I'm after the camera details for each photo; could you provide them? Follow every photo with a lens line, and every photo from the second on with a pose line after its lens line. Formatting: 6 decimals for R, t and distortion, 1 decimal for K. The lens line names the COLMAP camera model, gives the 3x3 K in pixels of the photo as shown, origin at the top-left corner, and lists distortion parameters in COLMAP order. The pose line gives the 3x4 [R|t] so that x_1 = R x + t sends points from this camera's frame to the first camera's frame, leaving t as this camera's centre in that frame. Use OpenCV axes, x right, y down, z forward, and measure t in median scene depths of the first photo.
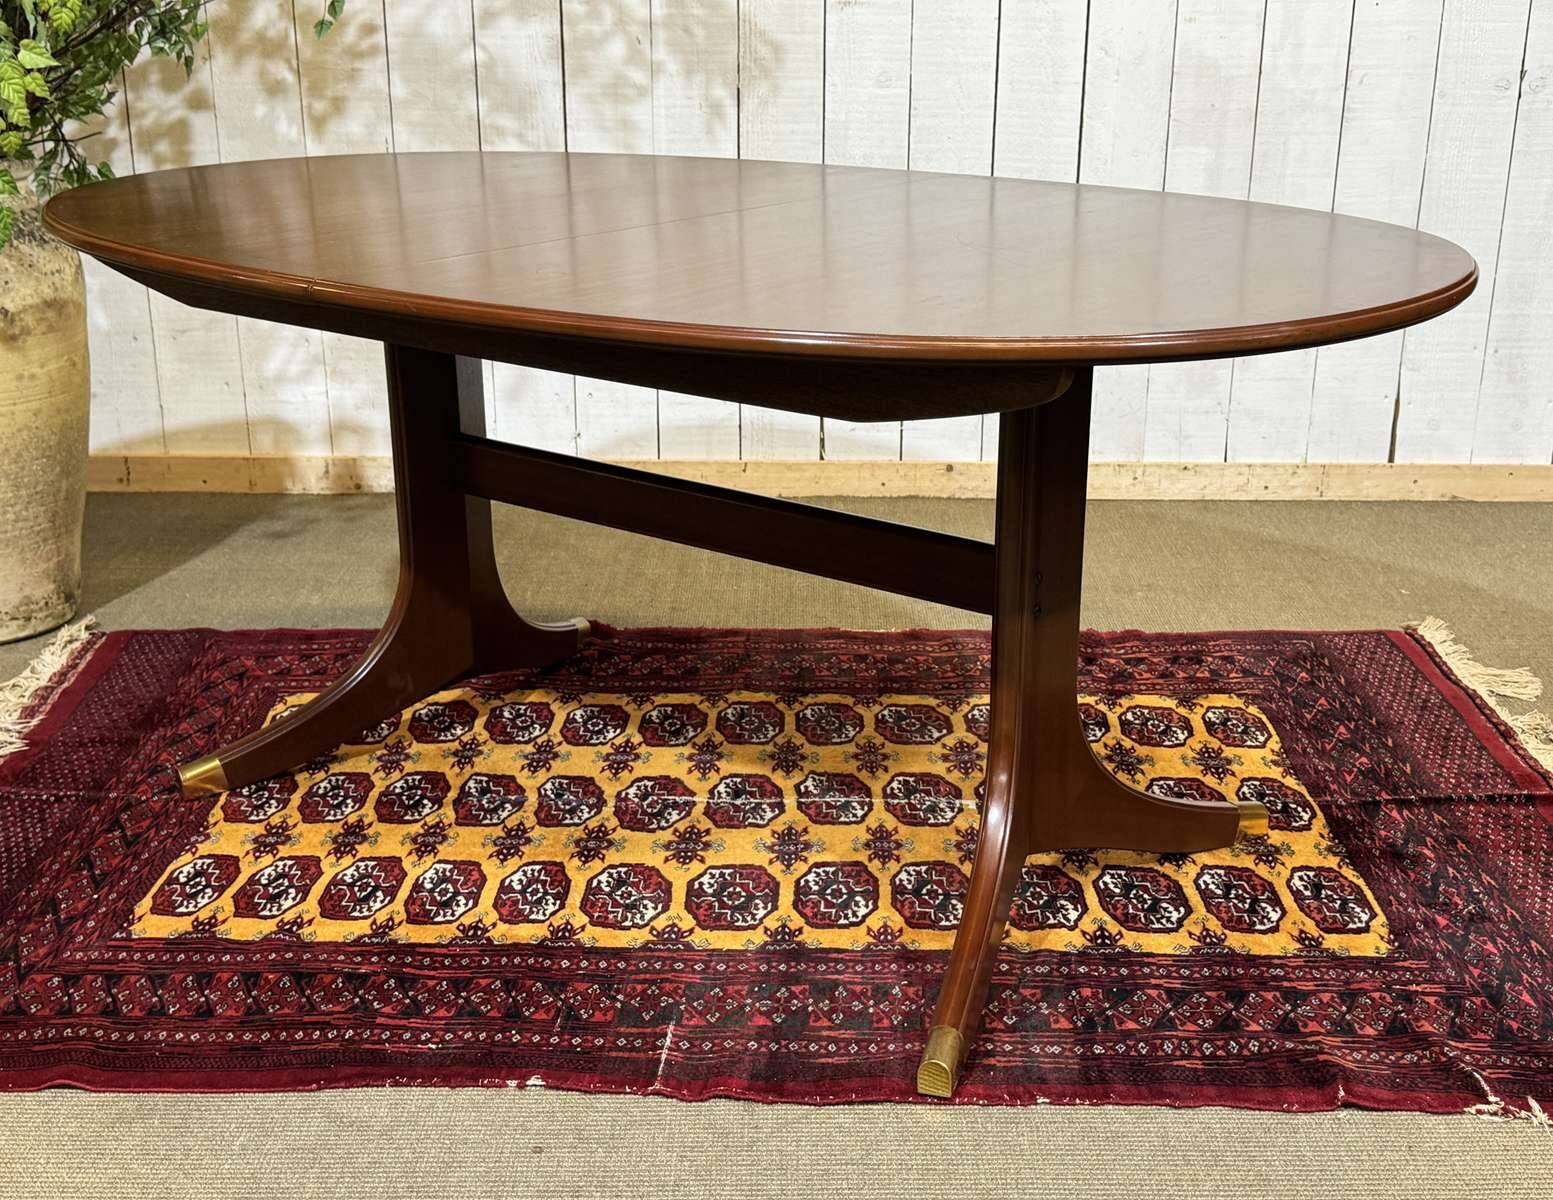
lens RADIAL K [[1973.5, 0, 801.8], [0, 1973.5, 615.8], [0, 0, 1]] dist [0.193992, -0.450182]
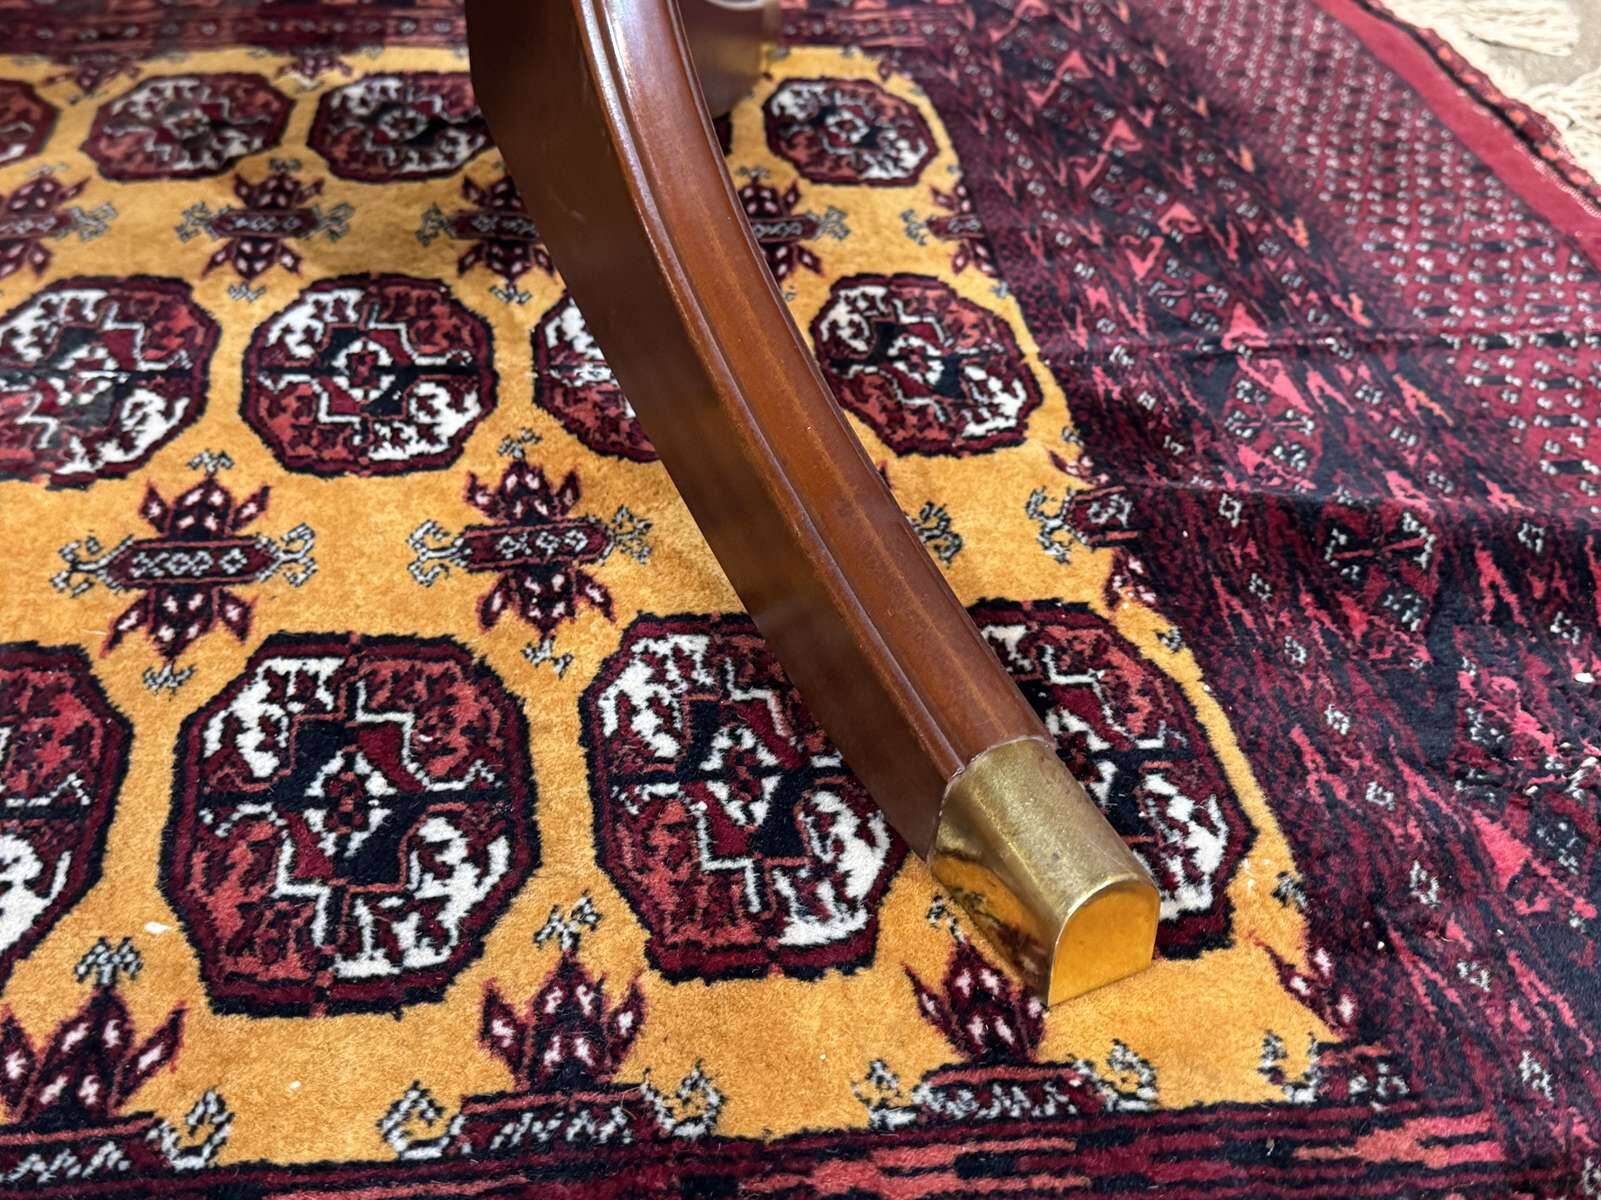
lens RADIAL K [[1913.0, 0, 800.5], [0, 1913.0, 600.0], [0, 0, 1]] dist [0.225491, -0.595577]
pose [[0.992713, -0.040859, 0.113361, 0.192597], [0.009348, 0.964035, 0.265611, 0.051967], [-0.120136, -0.262616, 0.957392, 0.738620]]
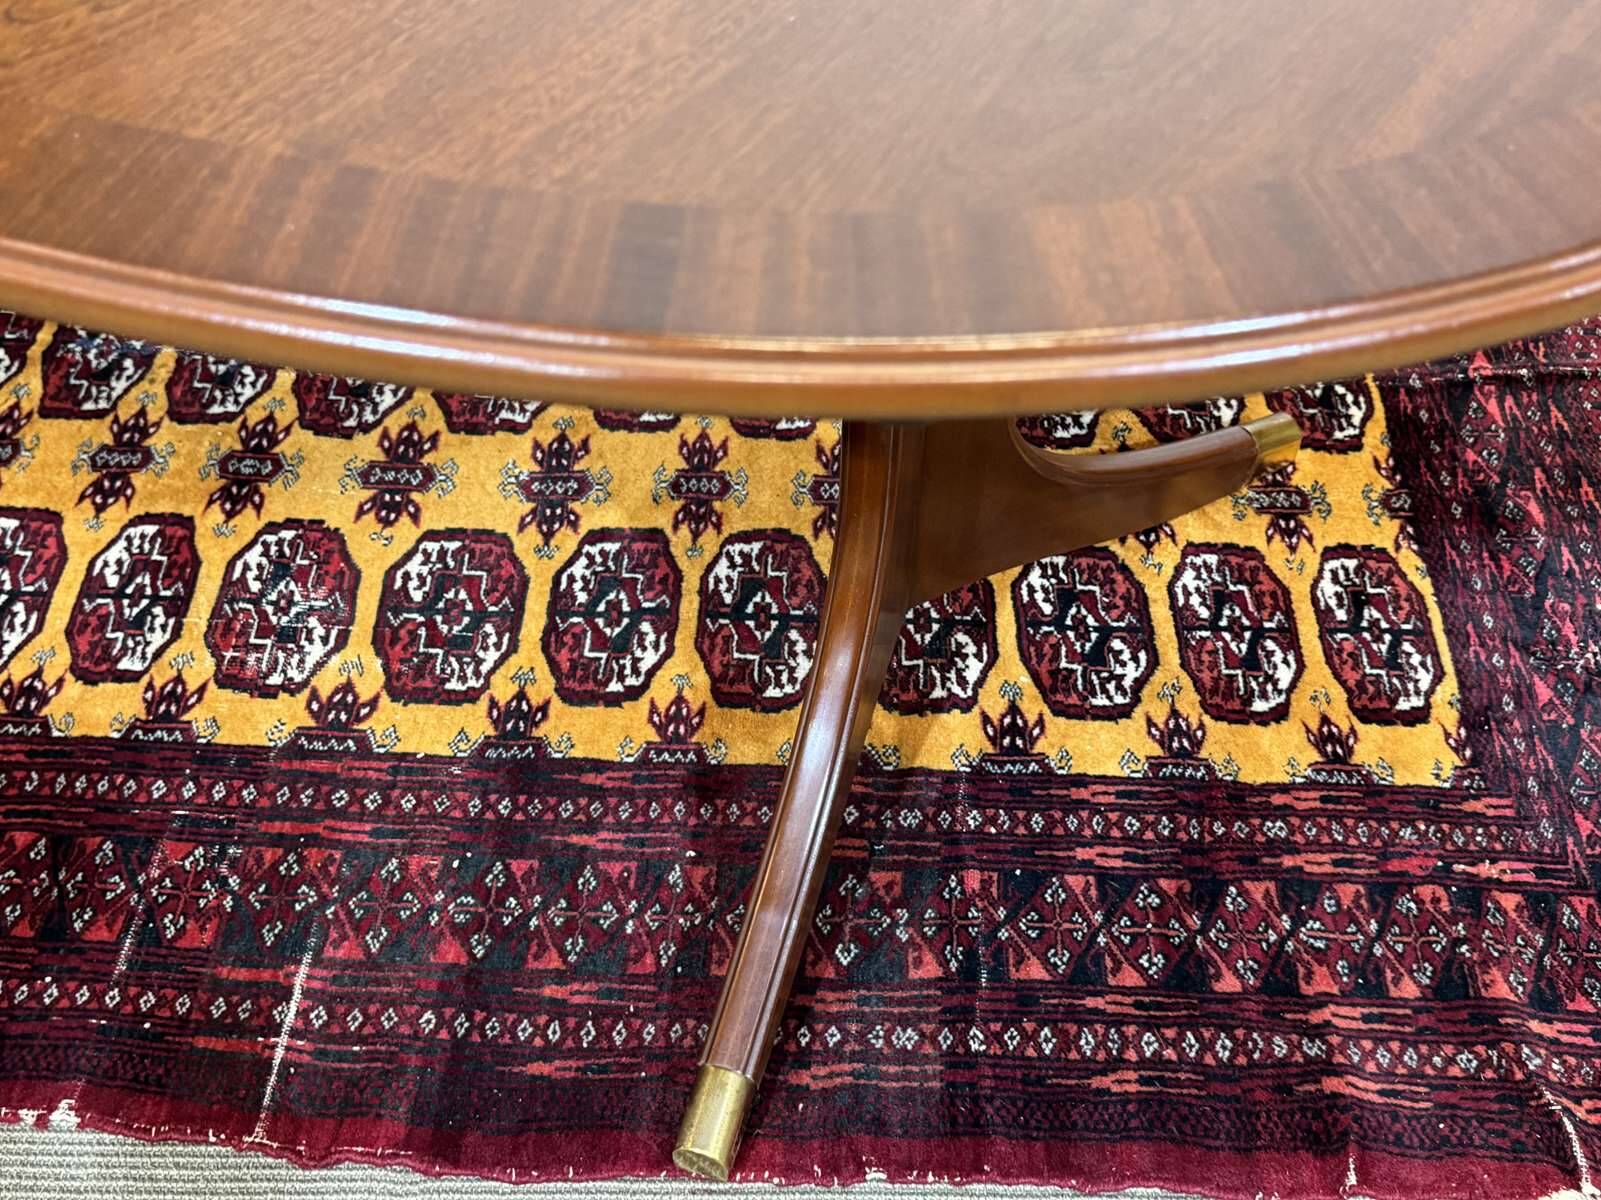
lens RADIAL K [[1713.6, 0, 810.9], [0, 1713.6, 619.3], [0, 0, 1]] dist [0.199309, -0.497319]
pose [[0.999824, 0.017475, 0.006768, 0.075221], [-0.018288, 0.831135, 0.555770, -0.164116], [0.004087, -0.555796, 0.831309, 0.514568]]
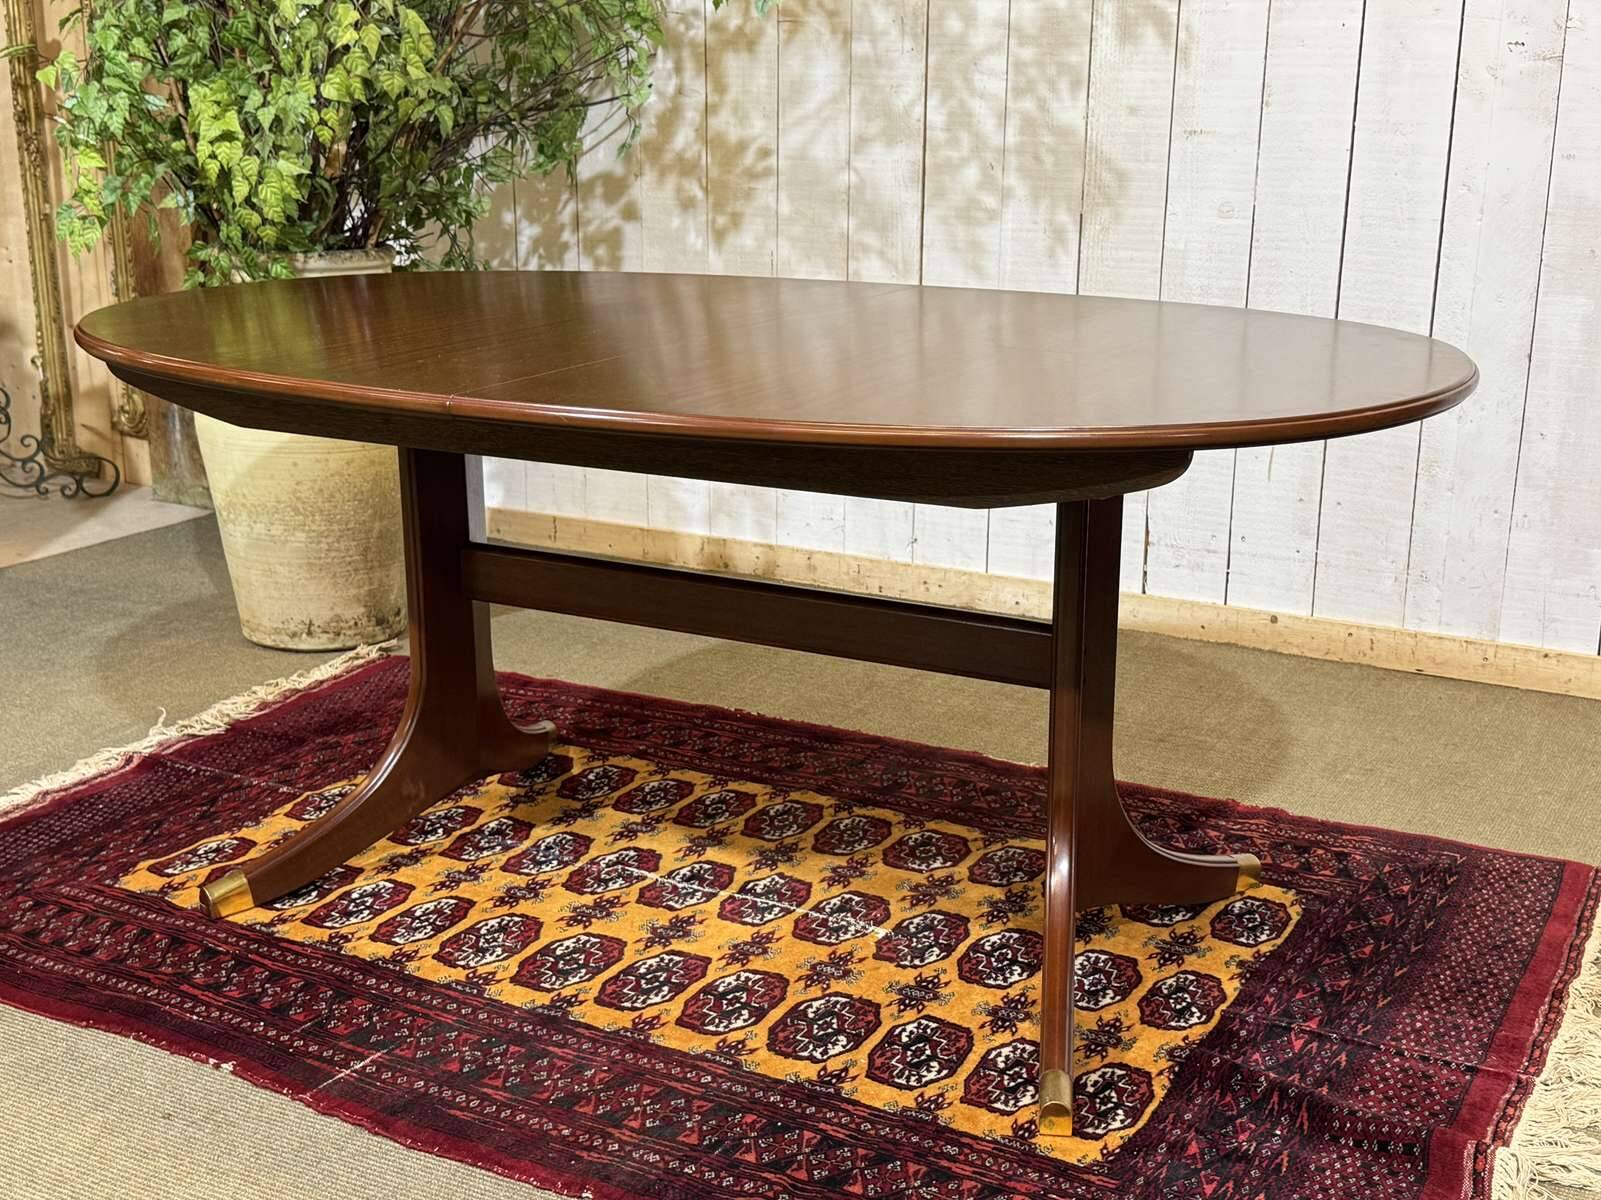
lens RADIAL K [[2016.1, 0, 784.5], [0, 2016.1, 593.7], [0, 0, 1]] dist [0.220482, -0.532875]
pose [[0.873832, 0.124290, -0.470075, 0.526557], [-0.157378, 0.987033, -0.031578, -0.033274], [0.460055, 0.101574, 0.882062, 0.080217]]
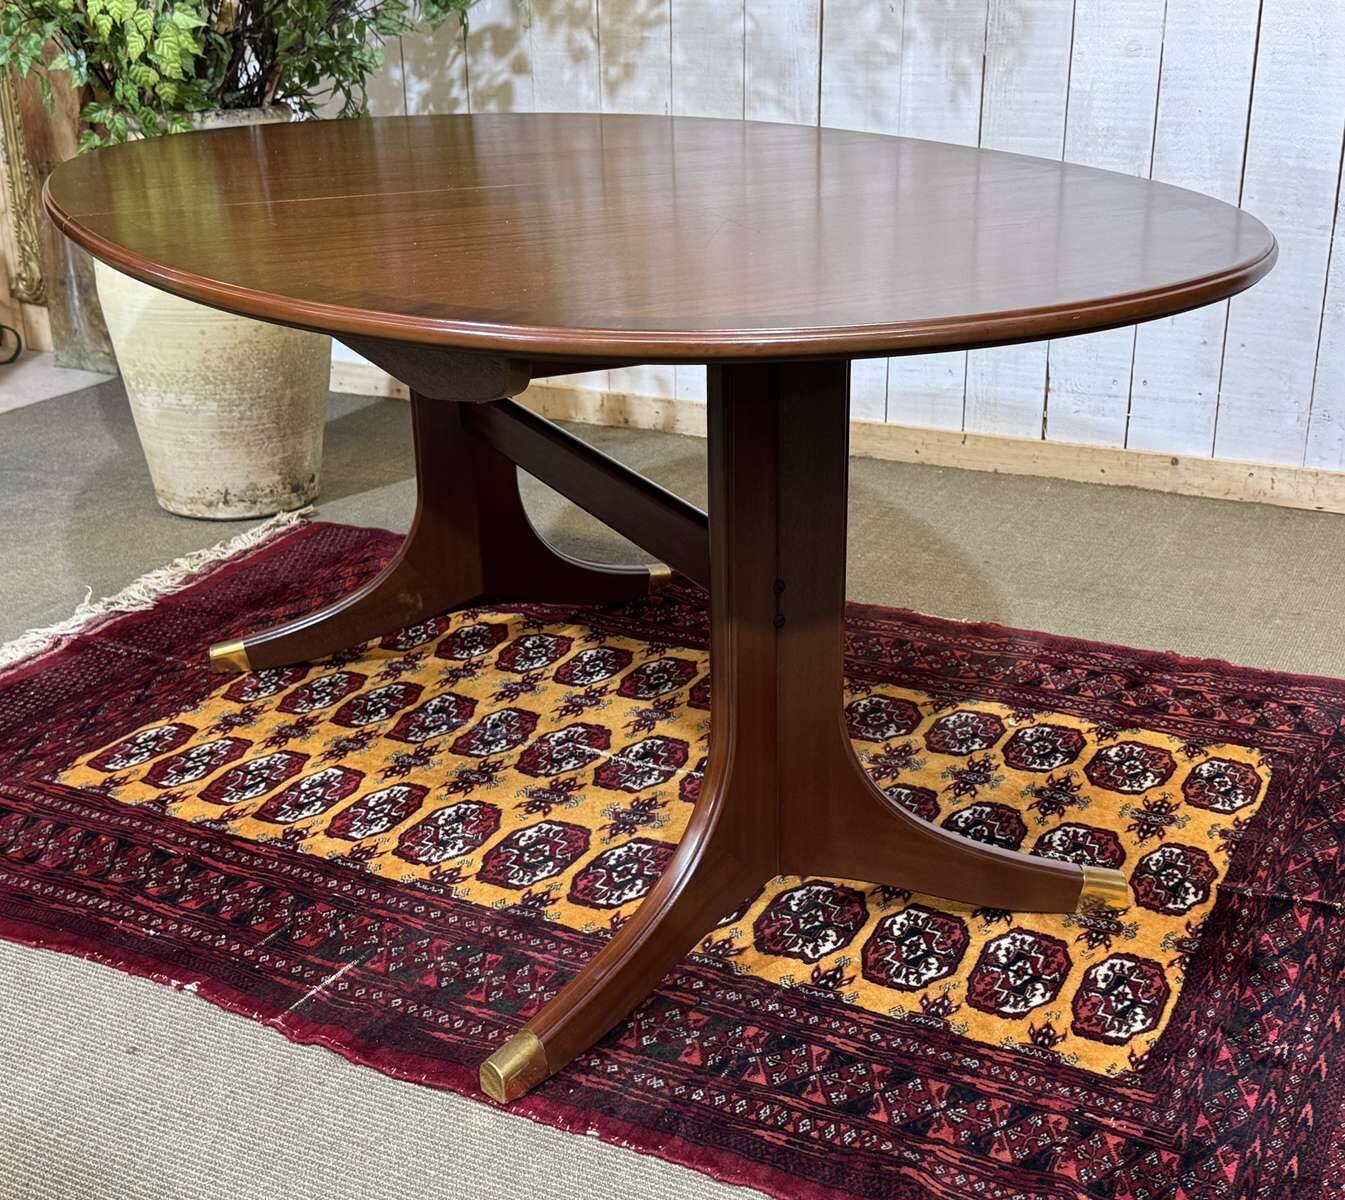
lens RADIAL K [[1756.5, 0, 672.5], [0, 1756.5, 600.0], [0, 0, 1]] dist [0.219835, -0.532792]
pose [[0.892680, 0.144810, -0.426792, 0.382667], [-0.130020, 0.989458, 0.063771, -0.052556], [0.431528, -0.001436, 0.902098, 0.203714]]
